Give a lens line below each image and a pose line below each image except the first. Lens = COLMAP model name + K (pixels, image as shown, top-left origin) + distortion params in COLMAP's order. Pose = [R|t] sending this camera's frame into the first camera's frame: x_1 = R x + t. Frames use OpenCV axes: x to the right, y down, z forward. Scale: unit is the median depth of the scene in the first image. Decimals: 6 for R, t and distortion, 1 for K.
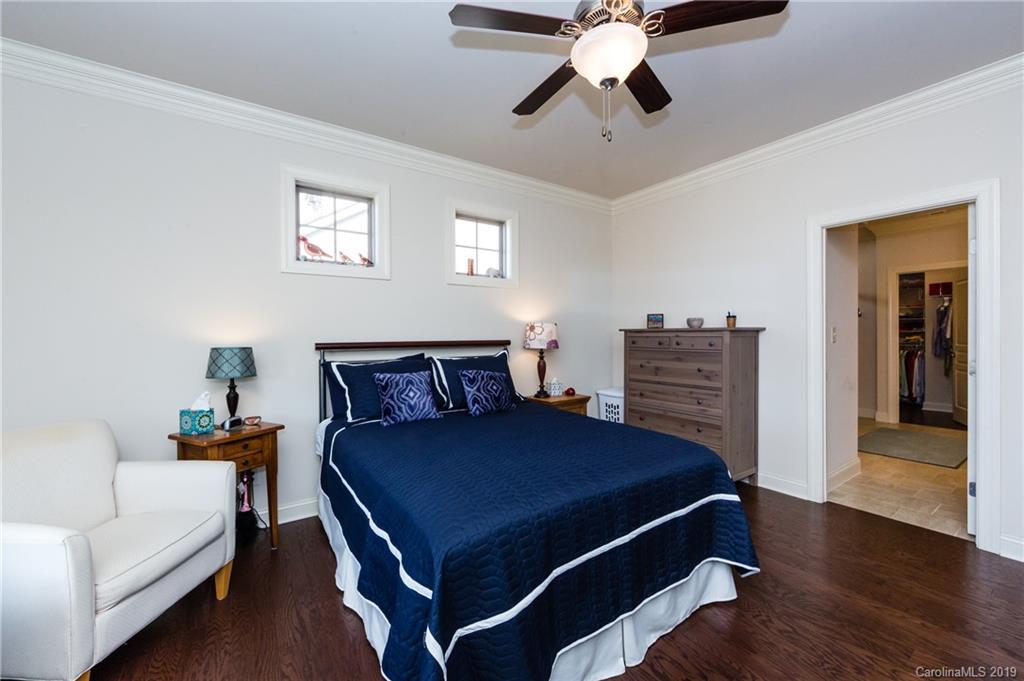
lens RADIAL K [[405.5, 0, 510.4], [0, 405.5, 336.5], [0, 0, 1]] dist [0.000377, 0.000063]
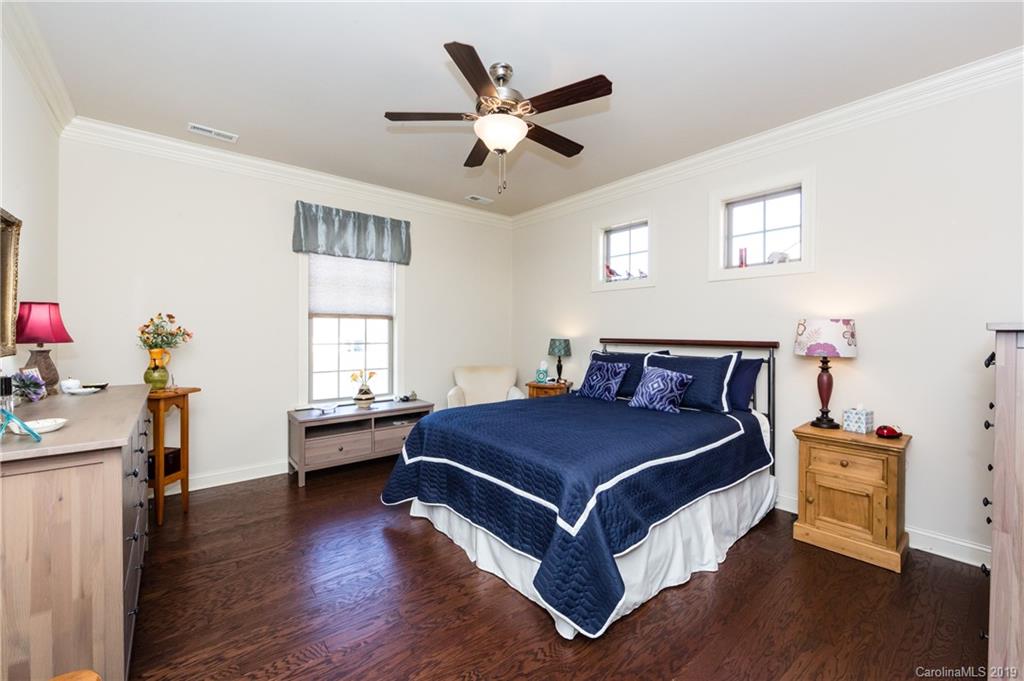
lens RADIAL K [[405.5, 0, 510.4], [0, 405.5, 336.5], [0, 0, 1]] dist [0.000377, 0.000063]
pose [[0.088587, 0.021181, -0.995843, 0.908766], [-0.011198, 0.999732, 0.020267, -0.014944], [0.996005, 0.009356, 0.088801, 0.512148]]
